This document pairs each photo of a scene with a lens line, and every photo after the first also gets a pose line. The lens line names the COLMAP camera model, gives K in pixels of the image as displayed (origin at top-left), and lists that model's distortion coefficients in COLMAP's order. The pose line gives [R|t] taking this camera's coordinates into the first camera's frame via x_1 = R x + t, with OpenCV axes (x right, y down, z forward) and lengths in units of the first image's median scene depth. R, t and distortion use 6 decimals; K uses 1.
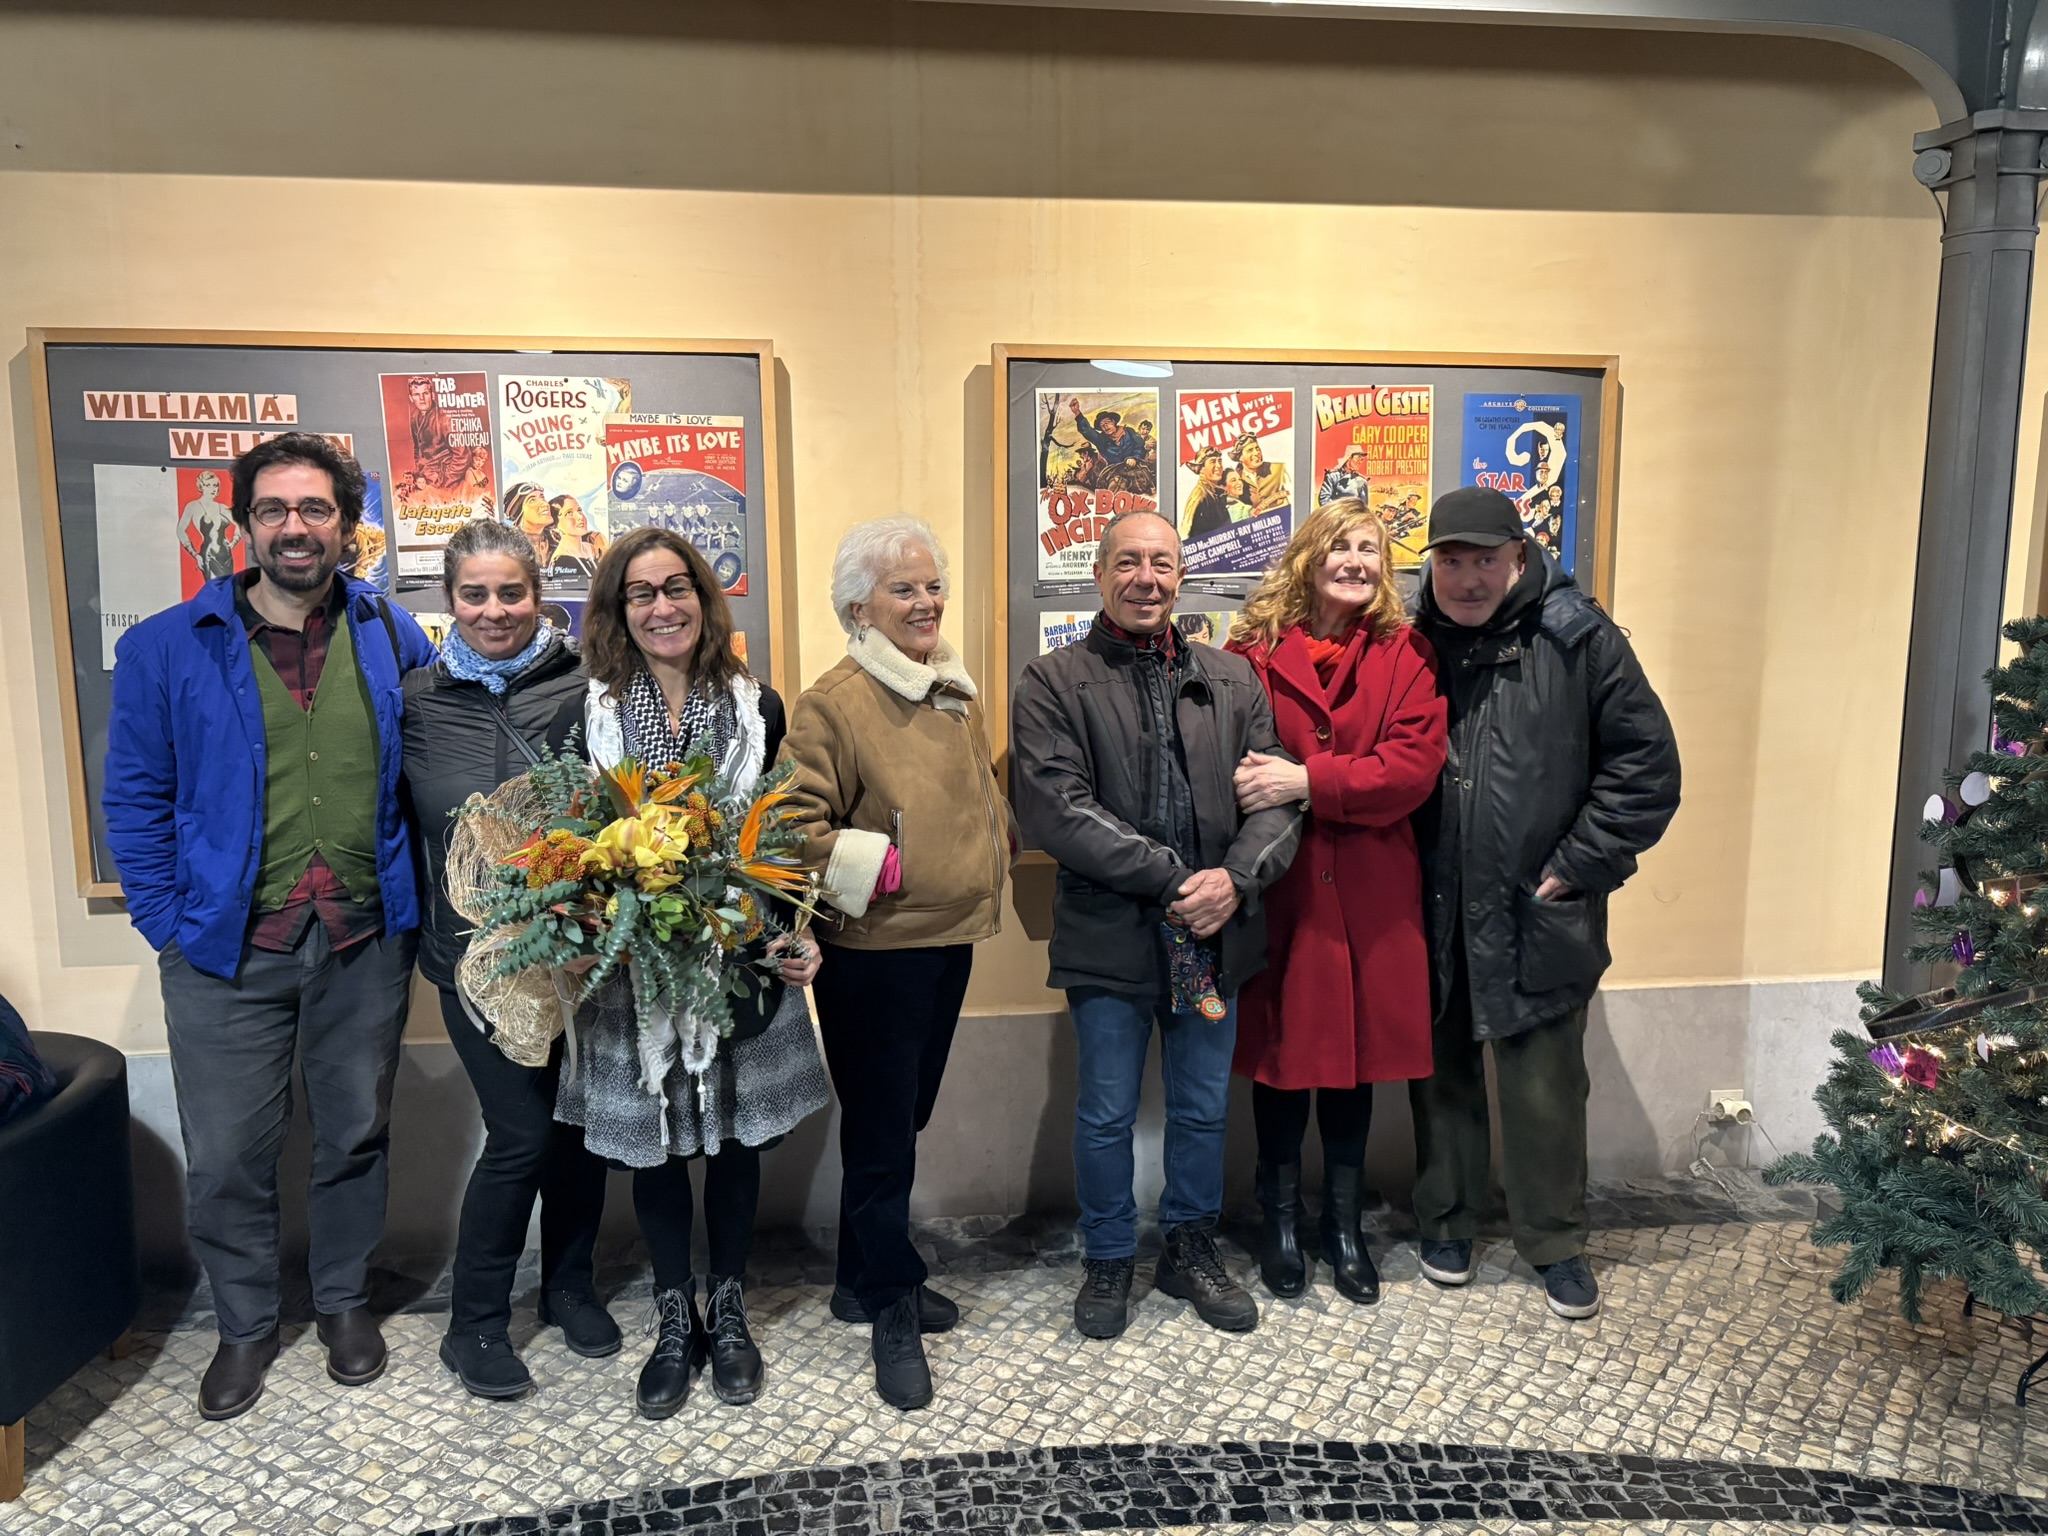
lens RADIAL K [[1541.0, 0, 1029.0], [0, 1541.0, 760.6], [0, 0, 1]] dist [0.016107, -0.003080]
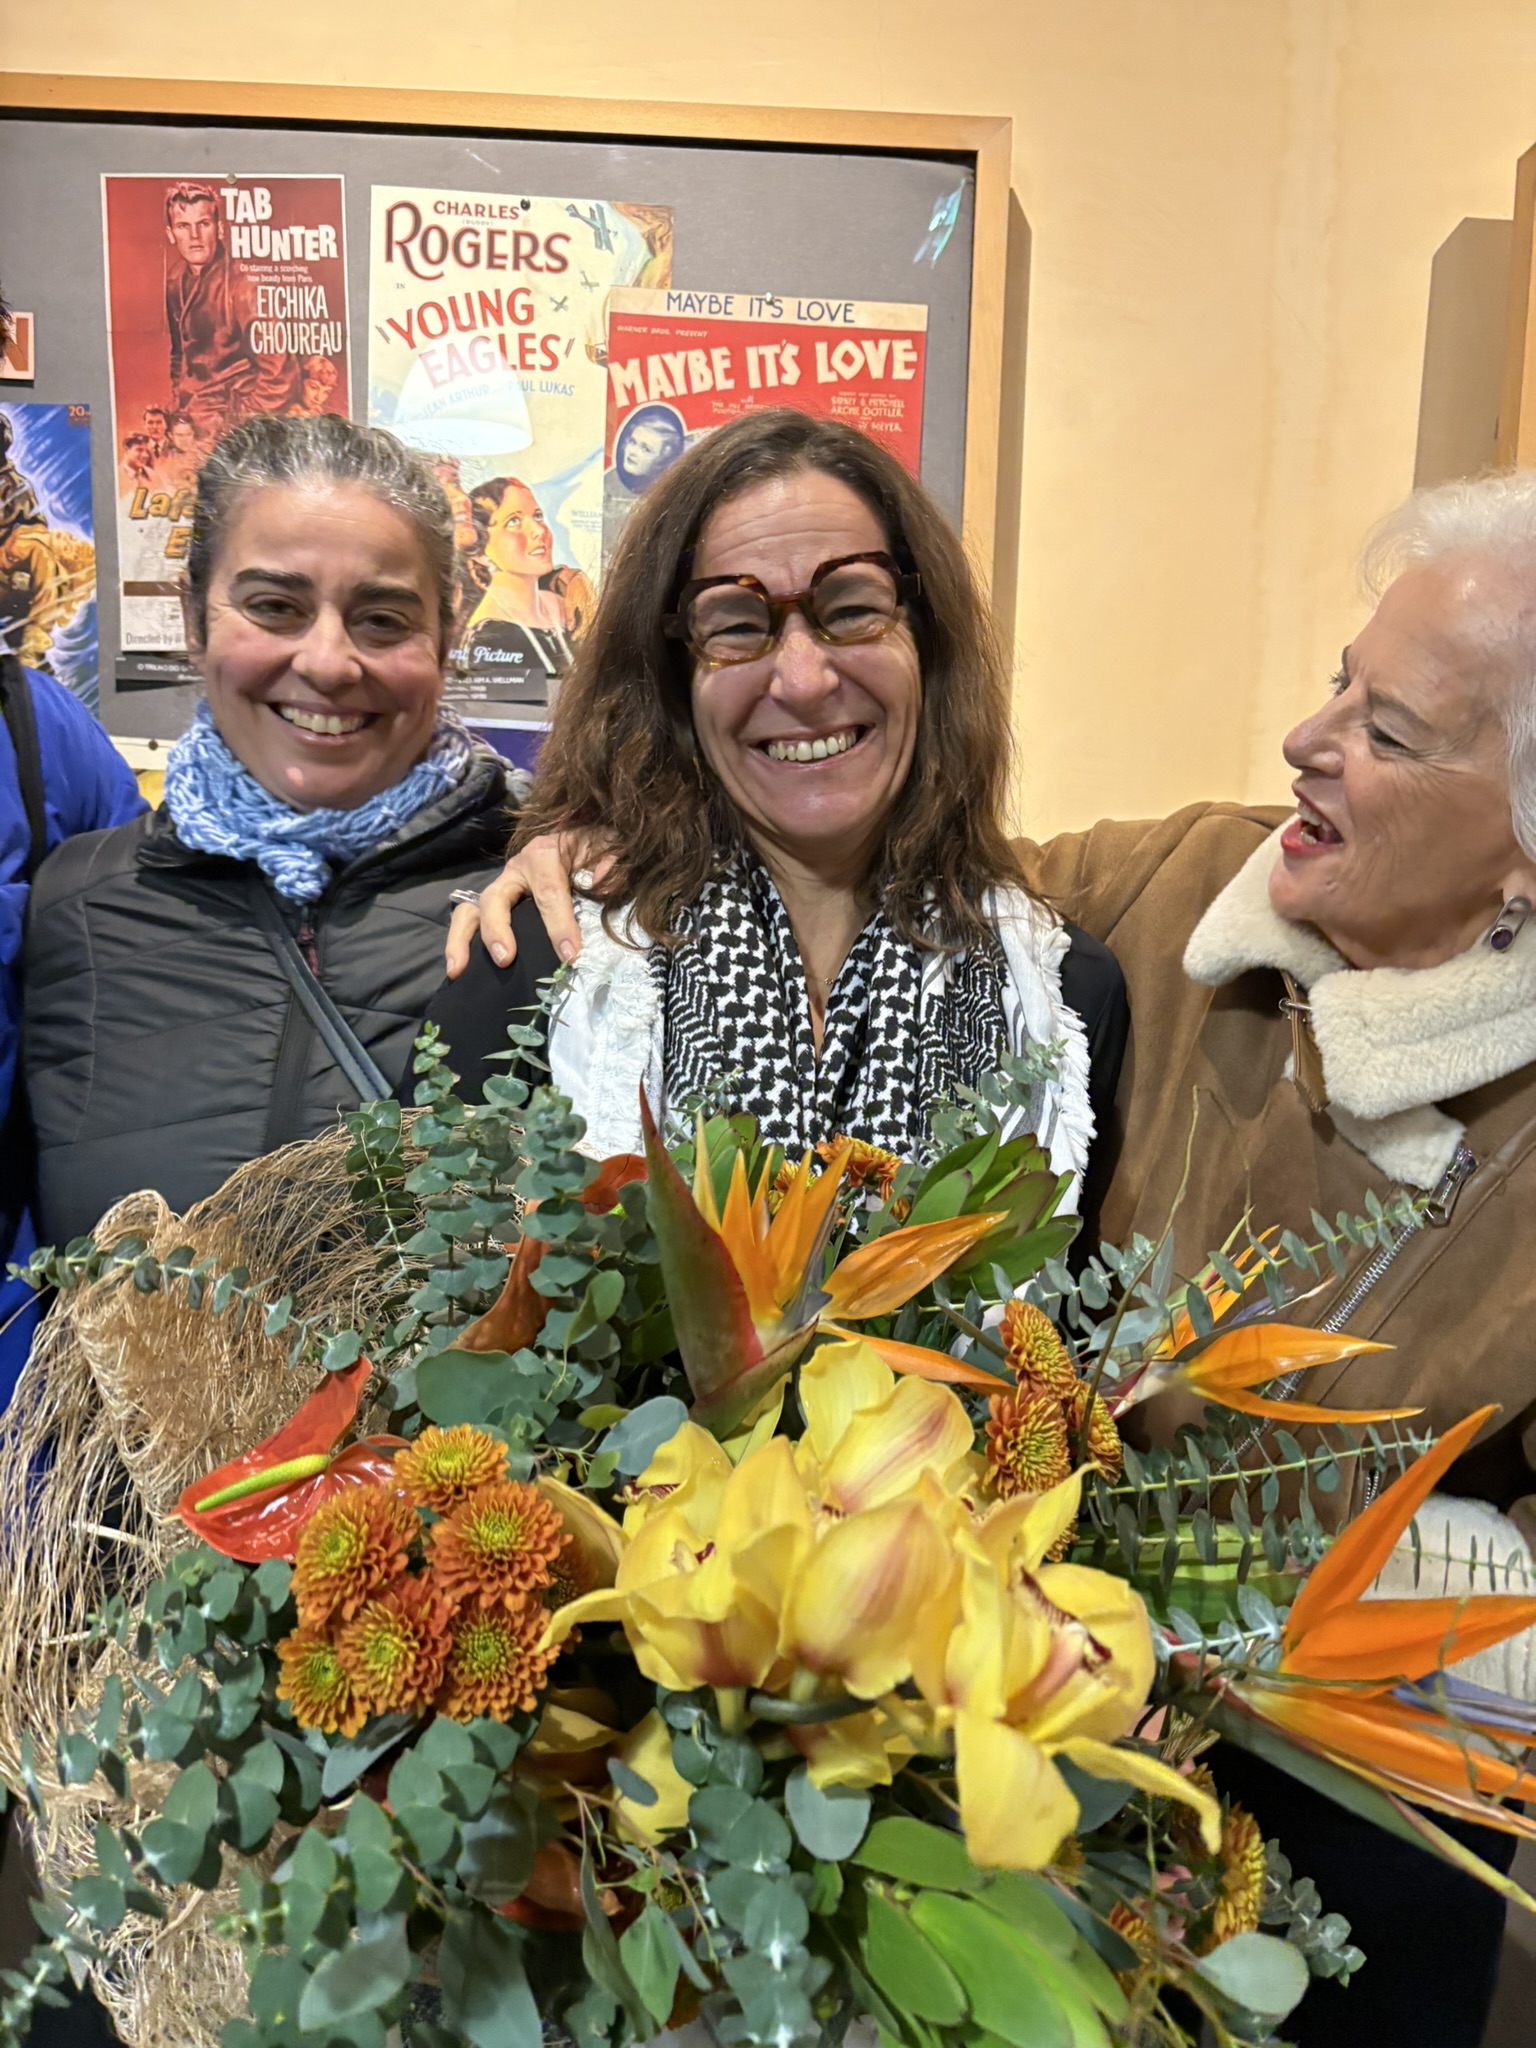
lens RADIAL K [[1541.0, 0, 762.8], [0, 1541.0, 1028.4], [0, 0, 1]] dist [0.016107, -0.003080]
pose [[0.994775, 0.047581, -0.090329, -0.185163], [-0.050668, 0.998196, -0.032199, -0.009085], [0.088635, 0.036607, 0.995391, 0.589203]]
